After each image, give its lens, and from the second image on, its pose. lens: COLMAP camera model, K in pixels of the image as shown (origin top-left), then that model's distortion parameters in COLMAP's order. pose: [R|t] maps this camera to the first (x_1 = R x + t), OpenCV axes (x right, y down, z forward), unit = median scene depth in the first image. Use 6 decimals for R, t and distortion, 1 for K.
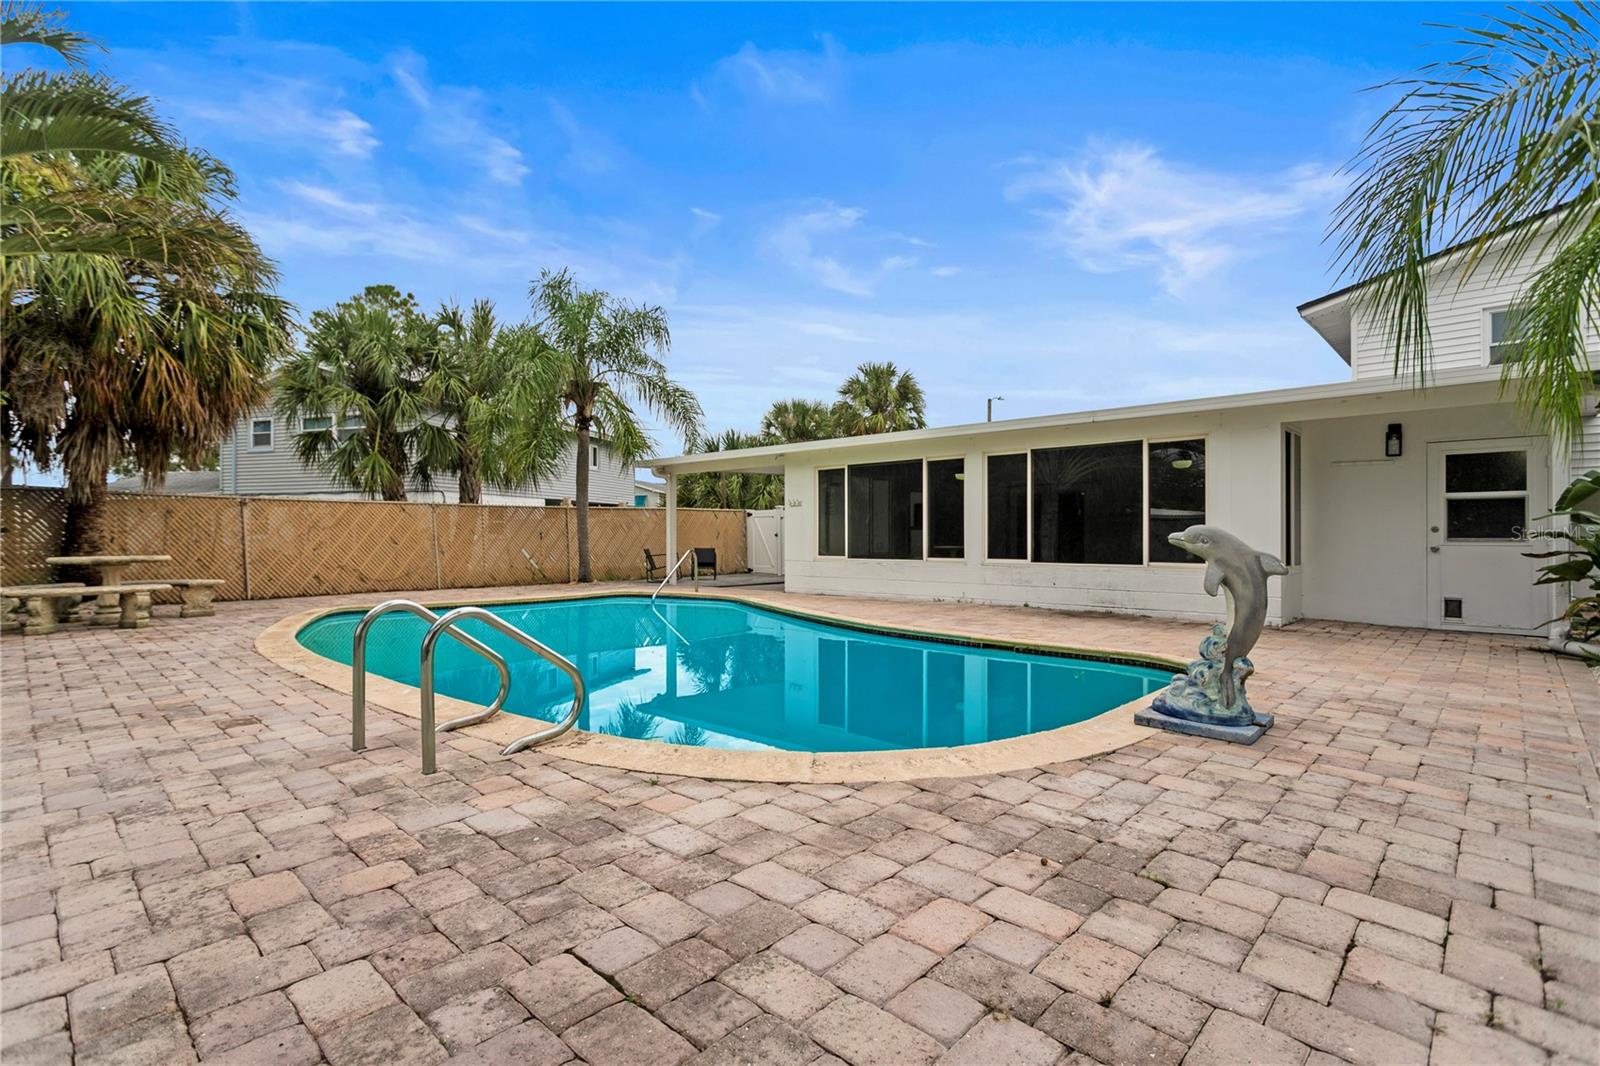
lens RADIAL K [[762.8, 0, 784.7], [0, 762.8, 532.7], [0, 0, 1]] dist [-0.016501, 0.004695]
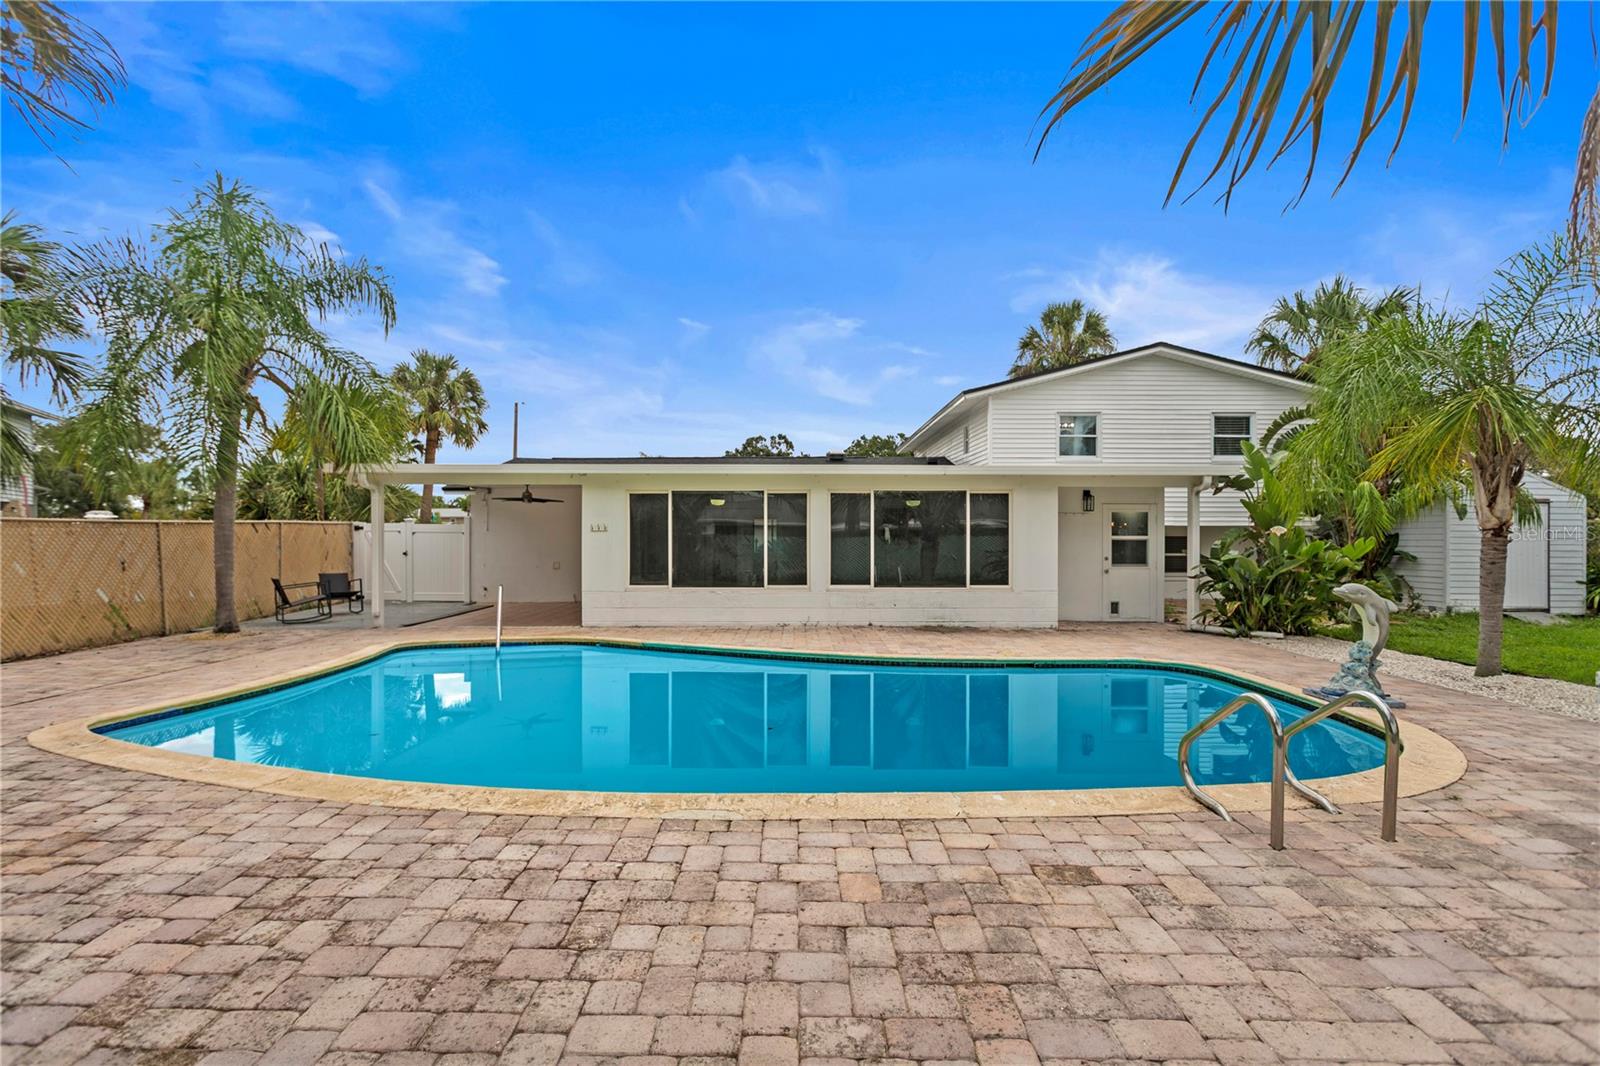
lens RADIAL K [[762.8, 0, 783.2], [0, 762.8, 538.8], [0, 0, 1]] dist [-0.016501, 0.004695]
pose [[0.729149, -0.001829, 0.684353, -0.583262], [-0.004710, 0.999959, 0.007690, -0.044323], [-0.684339, -0.008831, 0.729110, 0.241817]]
